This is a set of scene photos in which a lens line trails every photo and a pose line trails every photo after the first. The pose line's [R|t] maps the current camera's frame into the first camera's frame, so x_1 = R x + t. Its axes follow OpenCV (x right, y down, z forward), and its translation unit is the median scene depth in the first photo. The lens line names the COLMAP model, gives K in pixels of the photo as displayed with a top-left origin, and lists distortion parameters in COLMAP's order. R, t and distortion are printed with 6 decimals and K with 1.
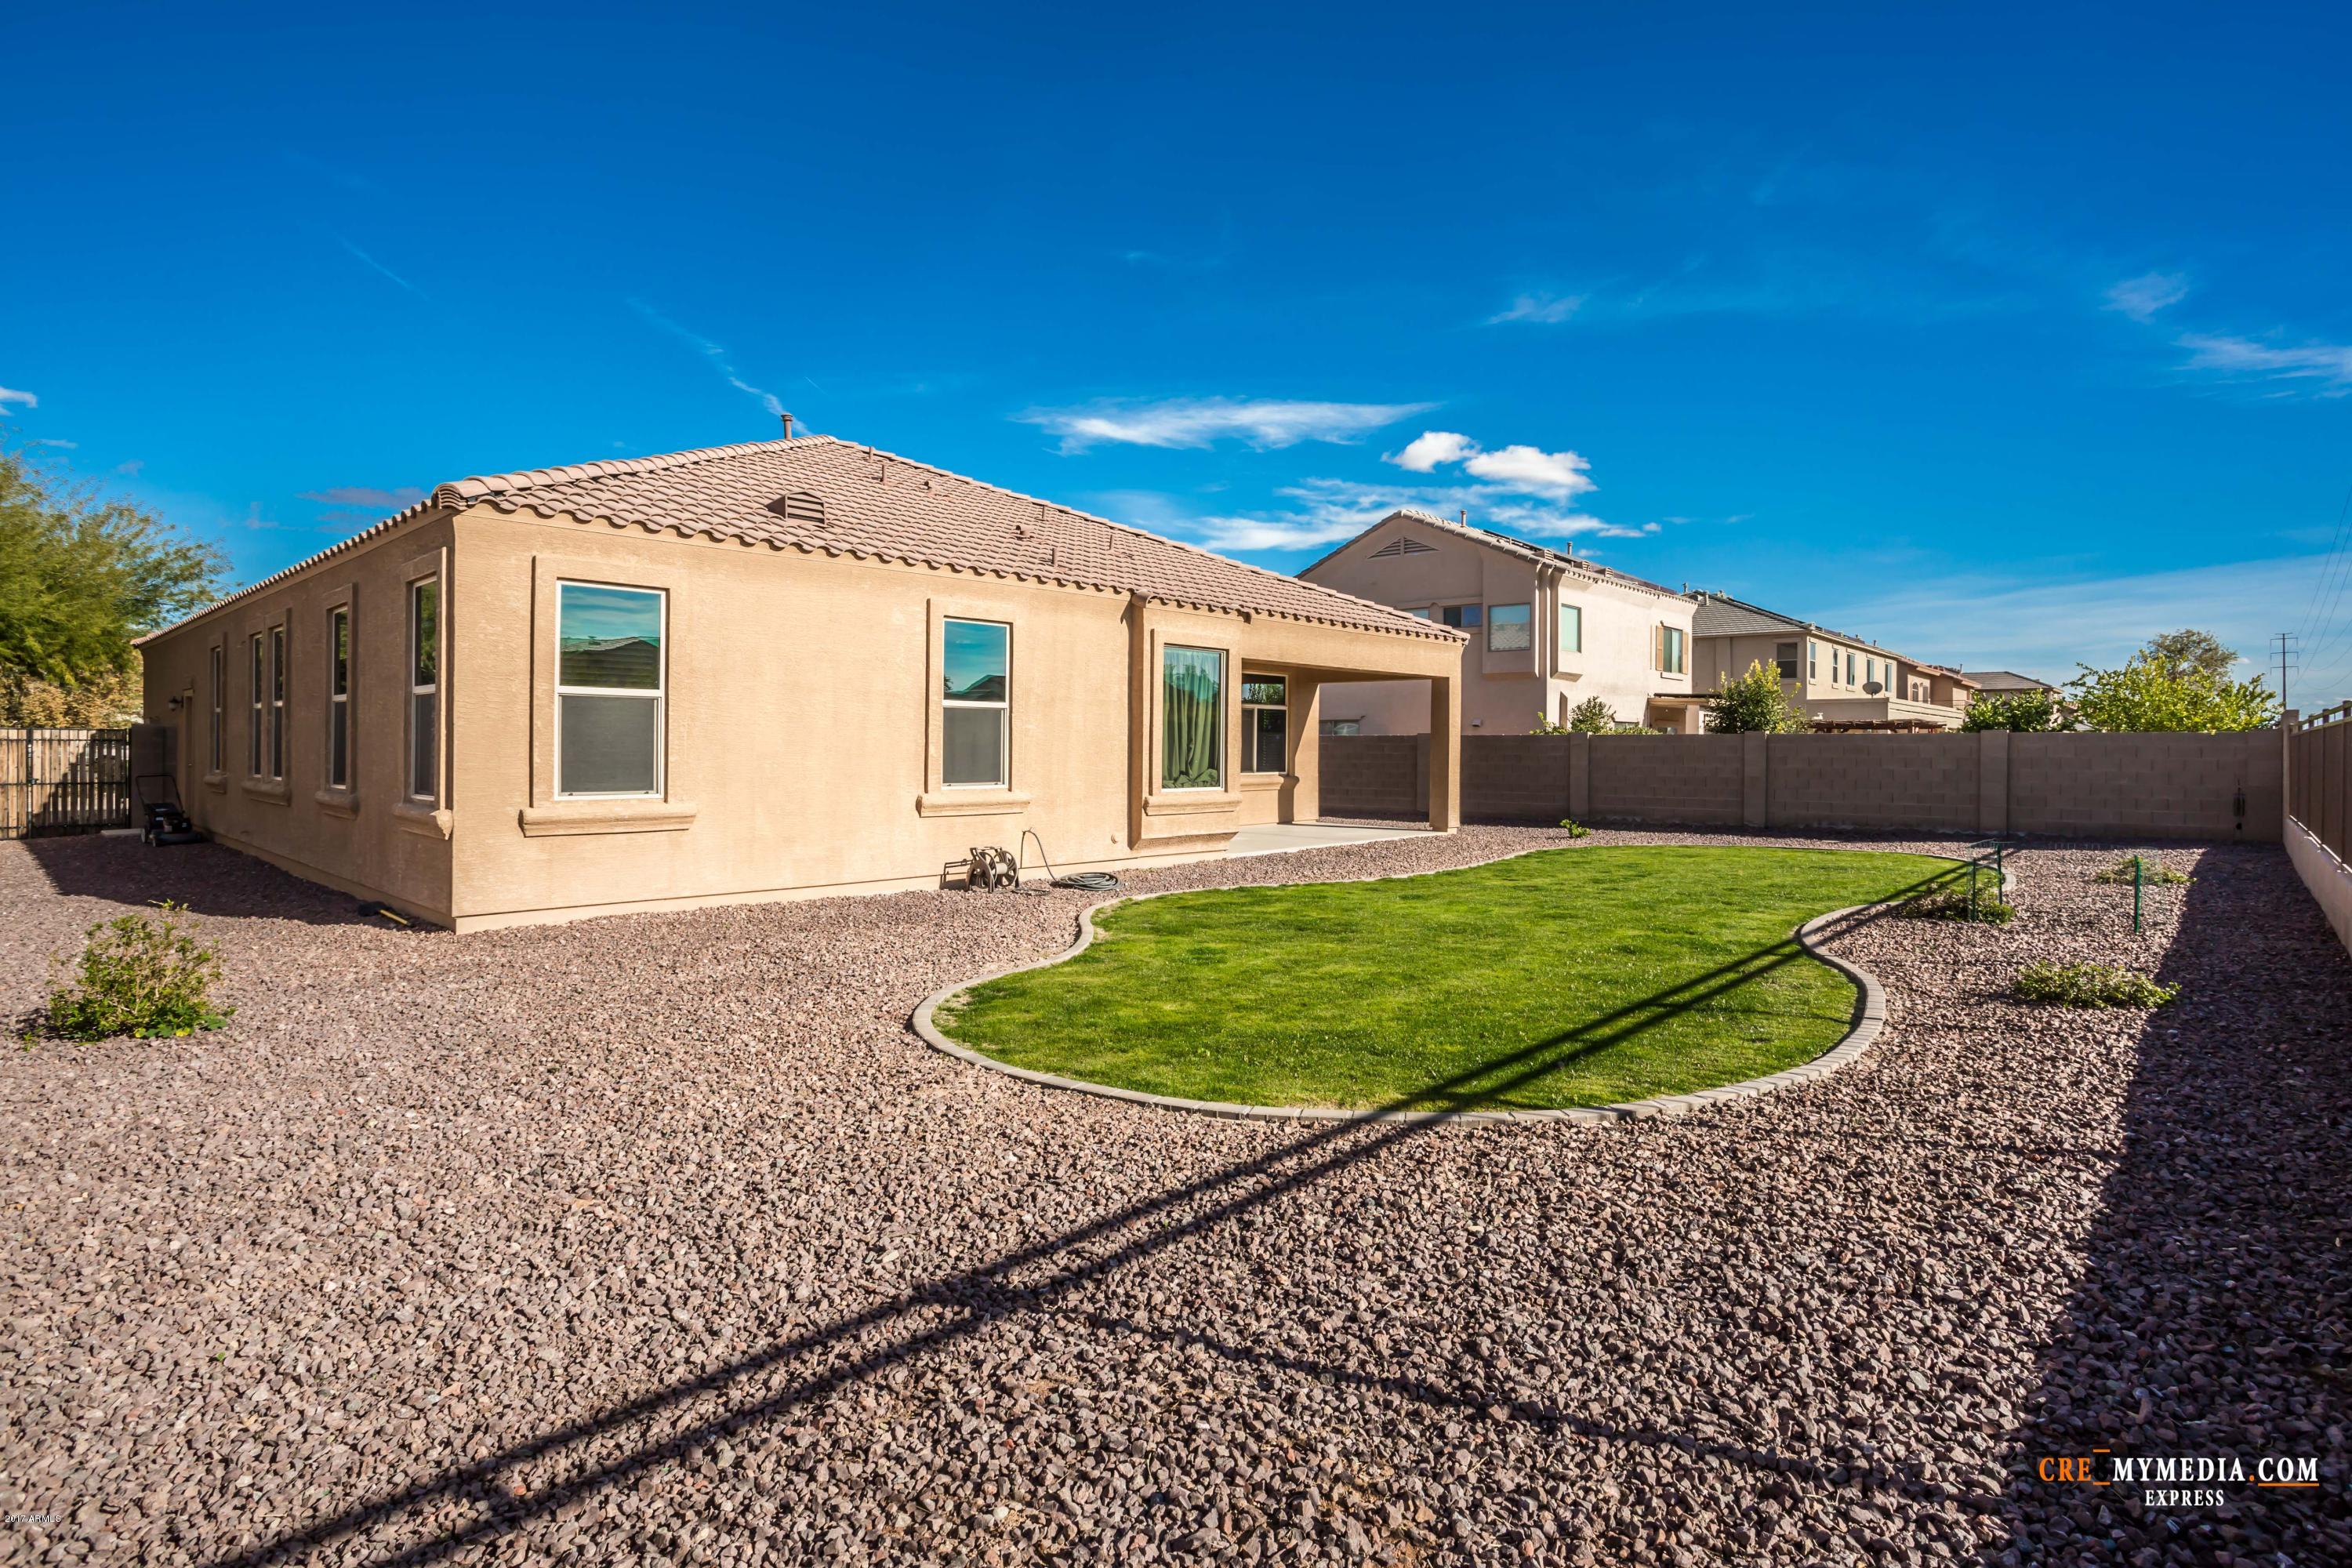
lens RADIAL K [[1168.5, 0, 1174.3], [0, 1168.5, 781.4], [0, 0, 1]] dist [-0.005779, 0.000062]
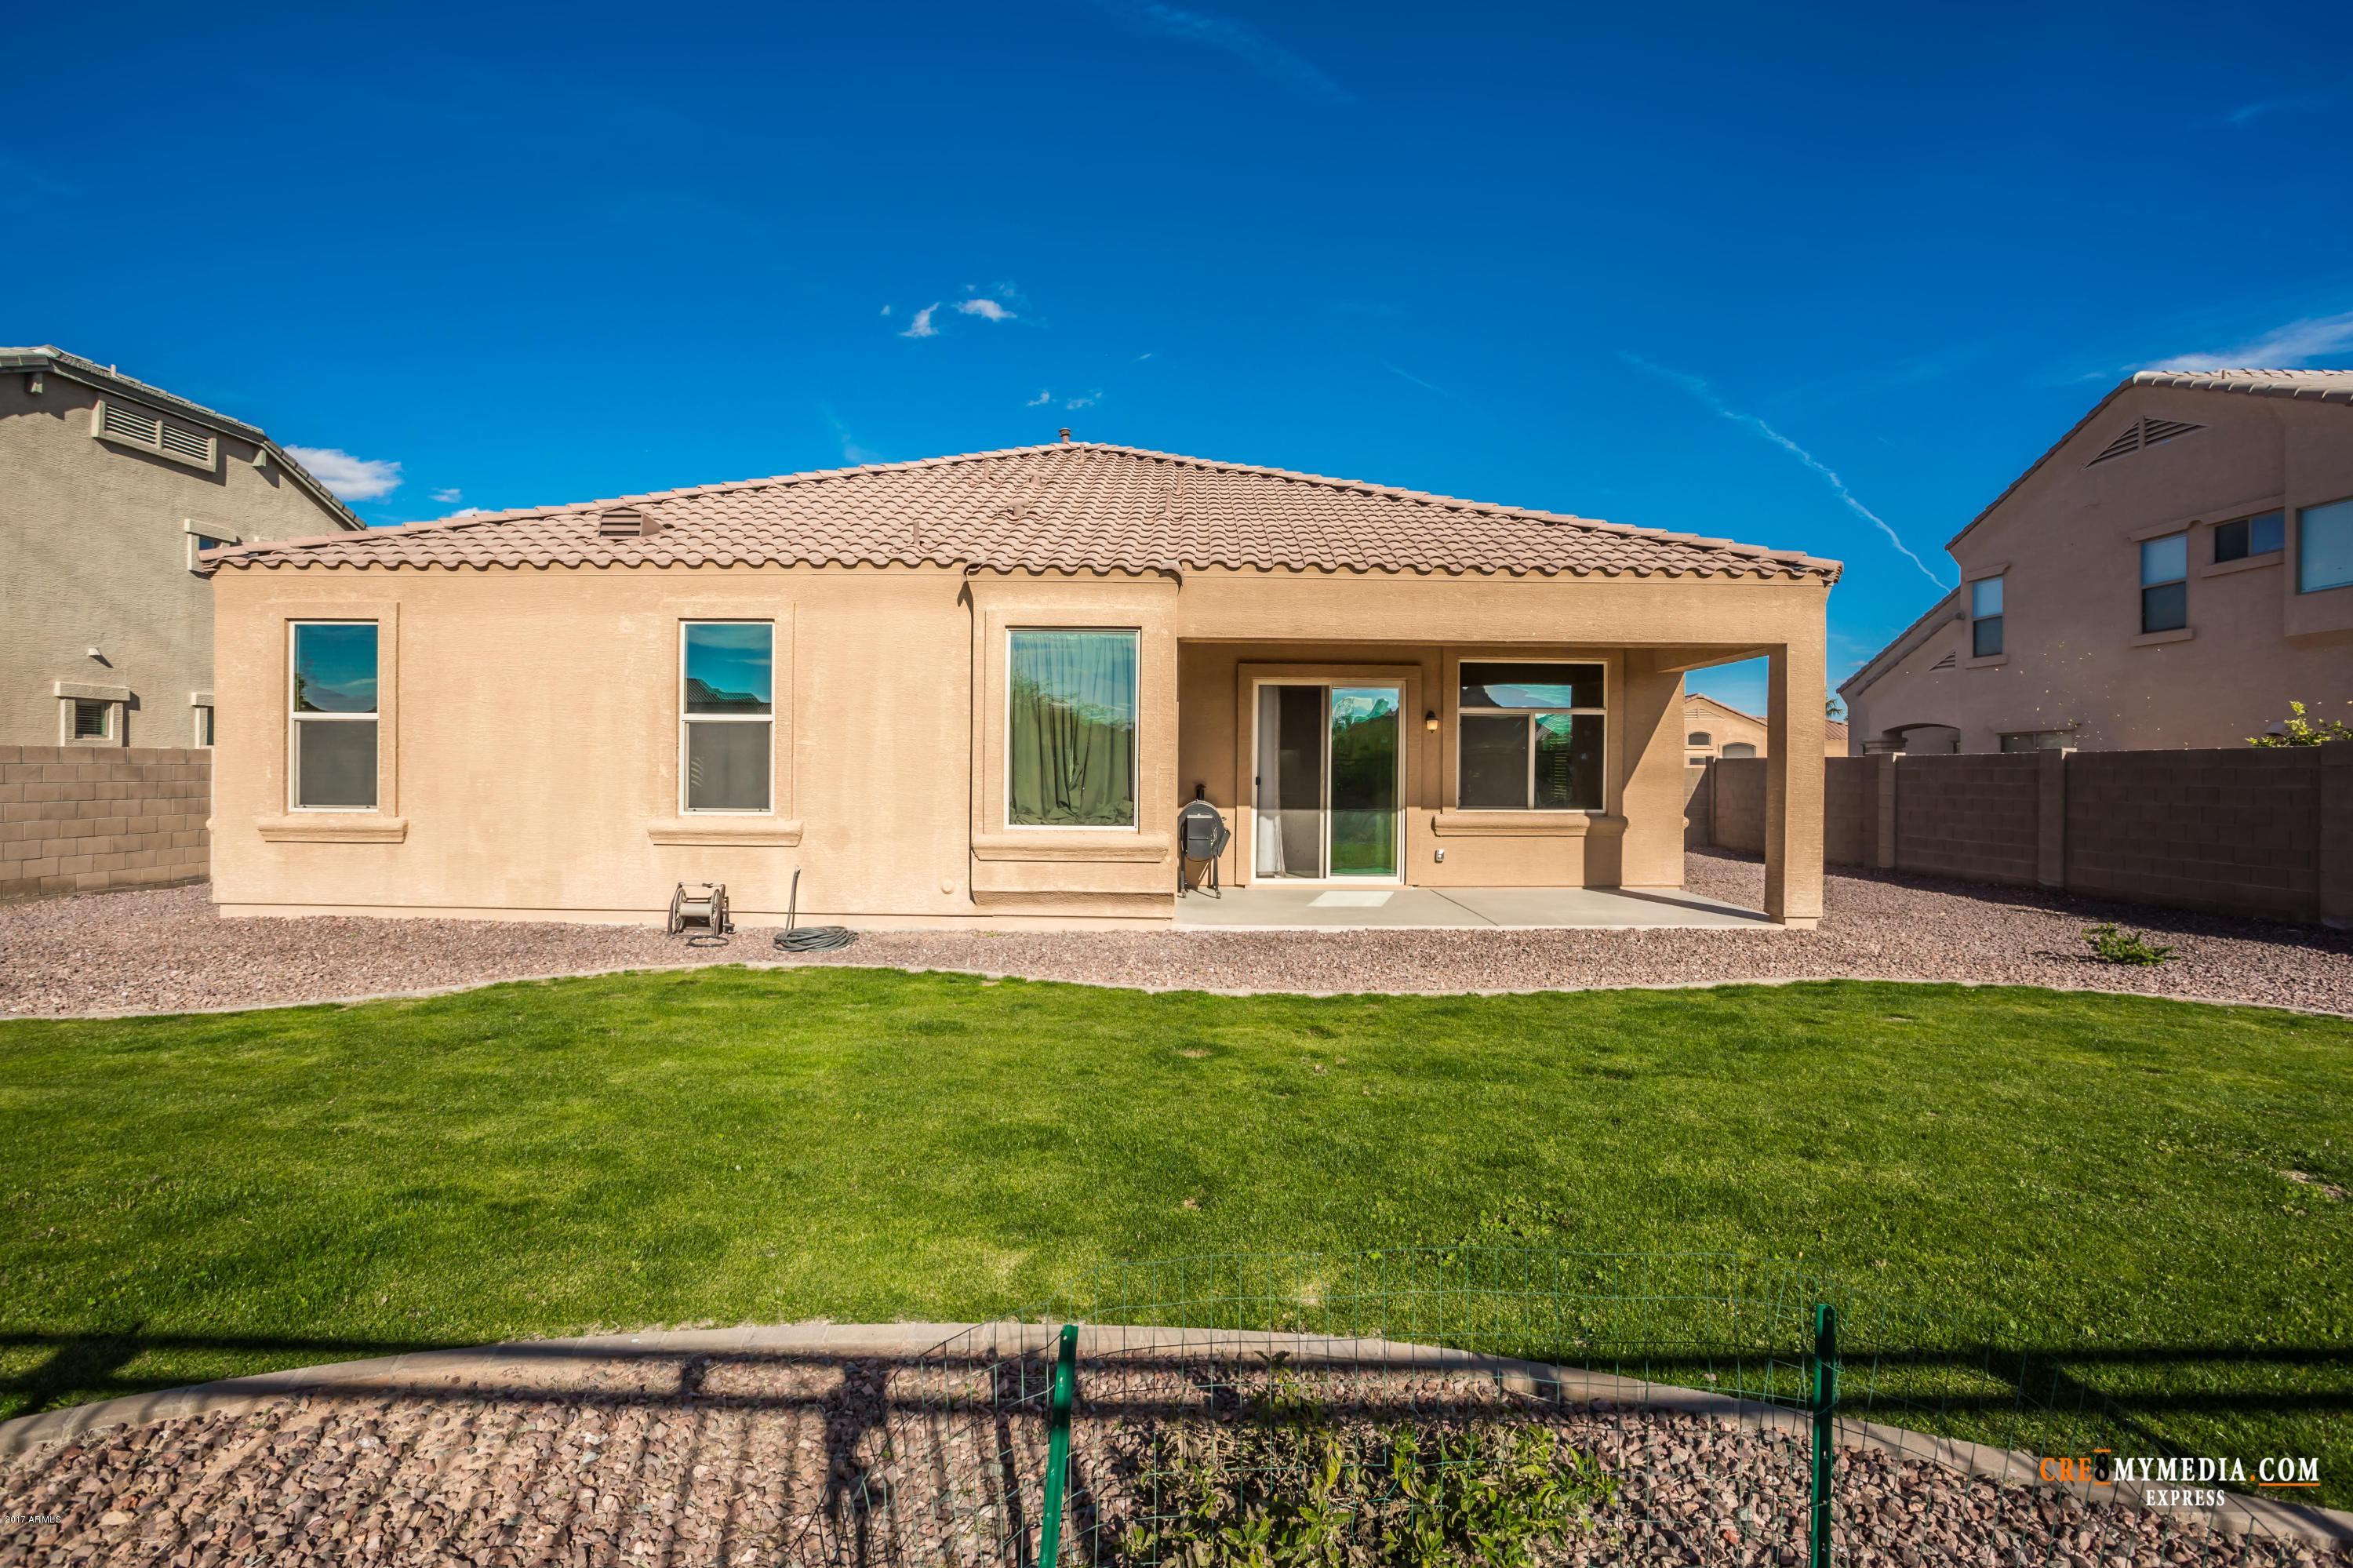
lens RADIAL K [[1089.3, 0, 1174.7], [0, 1089.3, 789.0], [0, 0, 1]] dist [-0.020168, 0.000728]
pose [[0.683148, 0.015807, -0.730109, 0.590997], [-0.026961, 0.999630, -0.003585, -0.017712], [0.729782, 0.022134, 0.683322, 0.642955]]
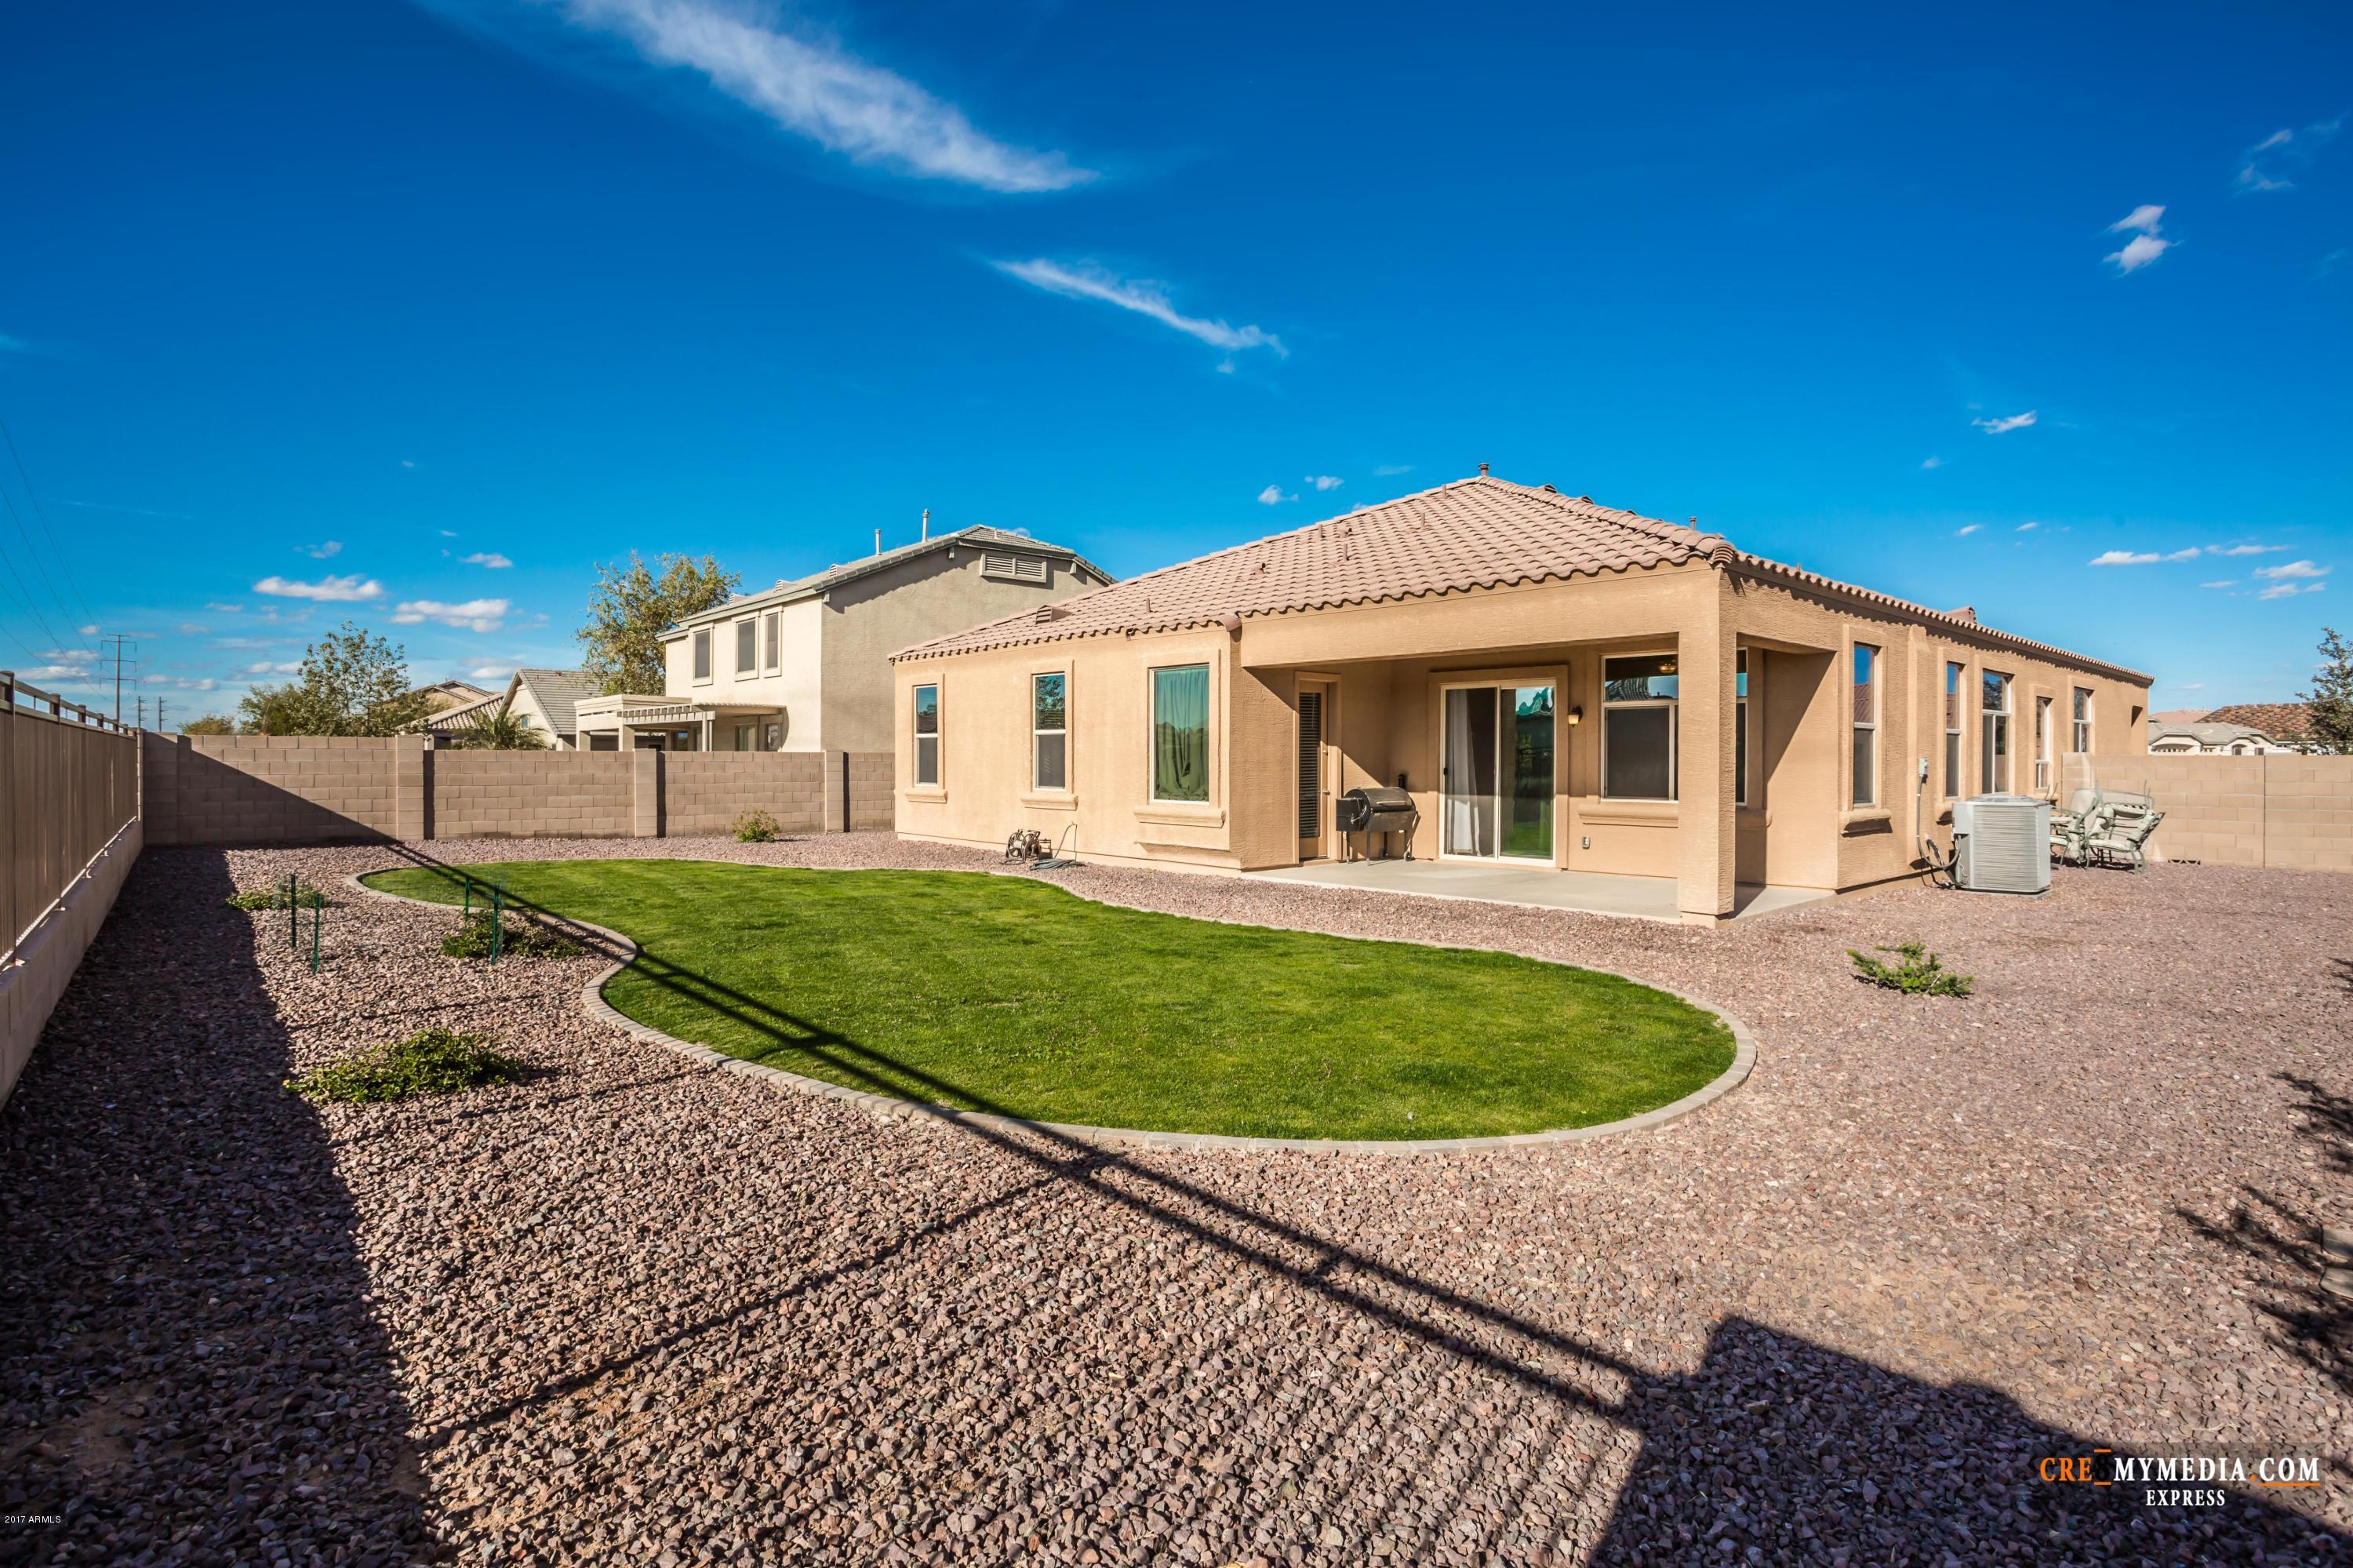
lens RADIAL K [[1169.1, 0, 1183.2], [0, 1169.1, 764.3], [0, 0, 1]] dist [-0.005779, 0.000062]
pose [[-0.087504, 0.000914, -0.996164, 1.160186], [-0.028328, 0.999593, 0.003405, -0.033272], [0.995761, 0.028518, -0.087442, 1.195345]]
